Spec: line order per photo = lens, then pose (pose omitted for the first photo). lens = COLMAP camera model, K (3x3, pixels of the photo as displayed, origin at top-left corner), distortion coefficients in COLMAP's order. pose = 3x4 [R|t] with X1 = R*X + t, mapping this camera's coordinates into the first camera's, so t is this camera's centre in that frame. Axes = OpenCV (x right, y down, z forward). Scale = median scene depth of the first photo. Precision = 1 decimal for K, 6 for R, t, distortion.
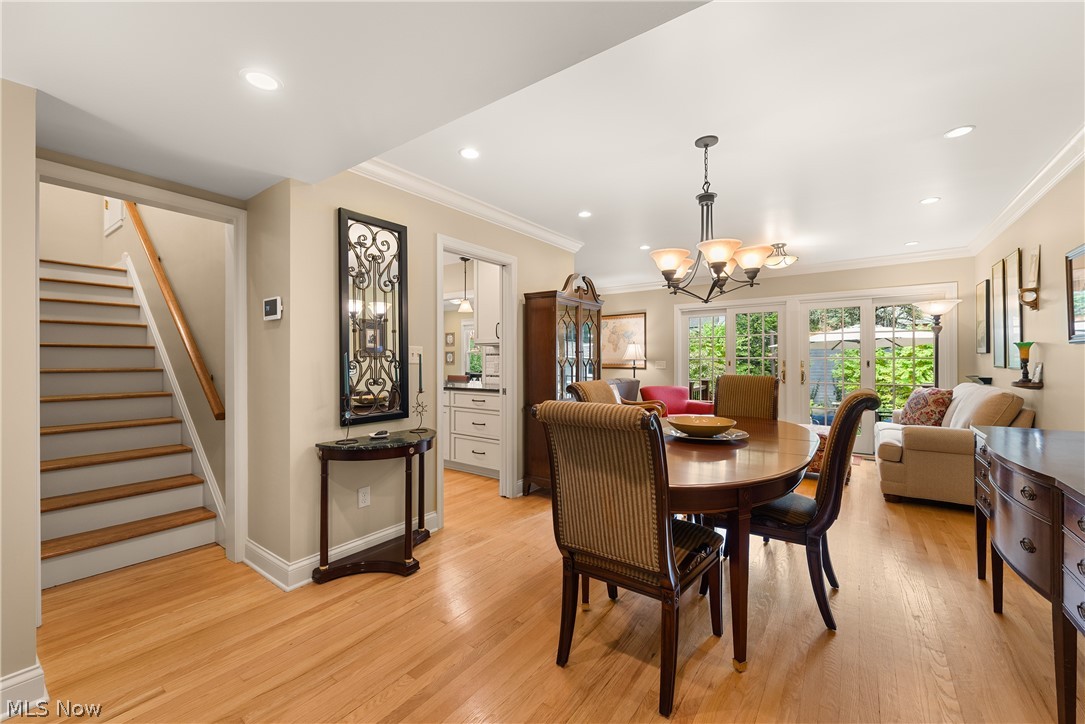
lens RADIAL K [[430.7, 0, 545.4], [0, 430.7, 360.4], [0, 0, 1]] dist [0.002706, -0.001001]
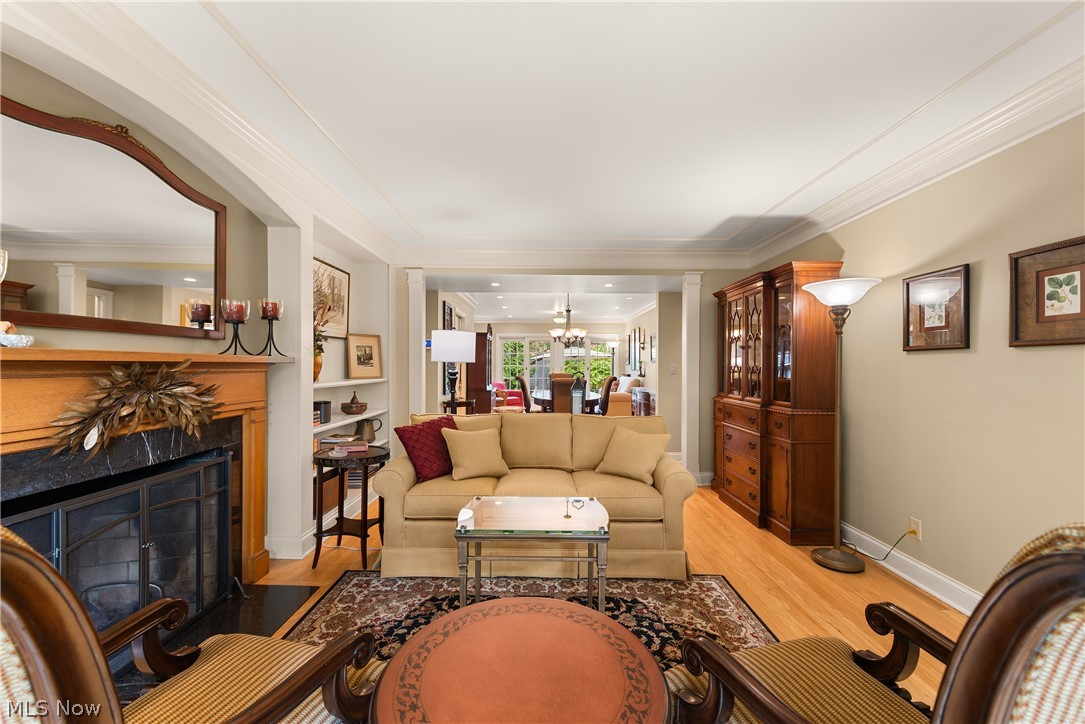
lens RADIAL K [[430.7, 0, 546.0], [0, 430.7, 366.2], [0, 0, 1]] dist [0.002706, -0.001001]
pose [[0.801602, 0.005180, 0.597836, -0.809426], [-0.006538, 0.999979, 0.000102, -0.003288], [-0.597823, -0.003991, 0.801619, -0.673606]]
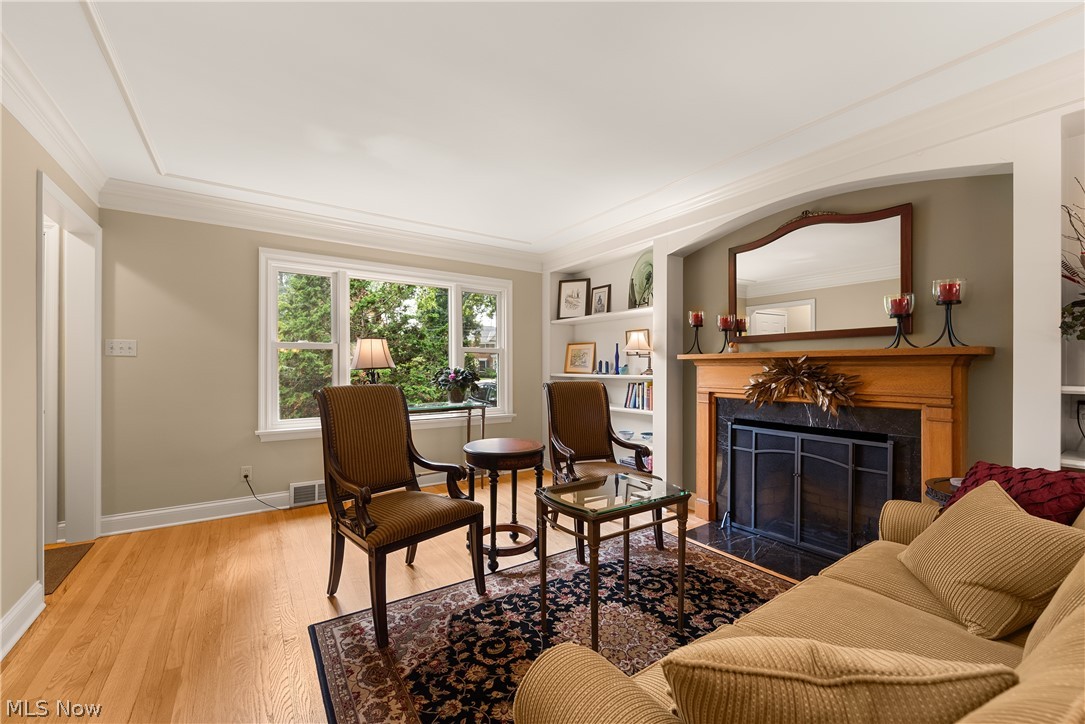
lens RADIAL K [[430.7, 0, 545.6], [0, 430.7, 362.4], [0, 0, 1]] dist [0.002706, -0.001001]
pose [[-0.330738, -0.006274, -0.943702, -0.132081], [0.002107, 0.999970, -0.007387, 0.005877], [0.943720, -0.004432, -0.330715, -0.257212]]
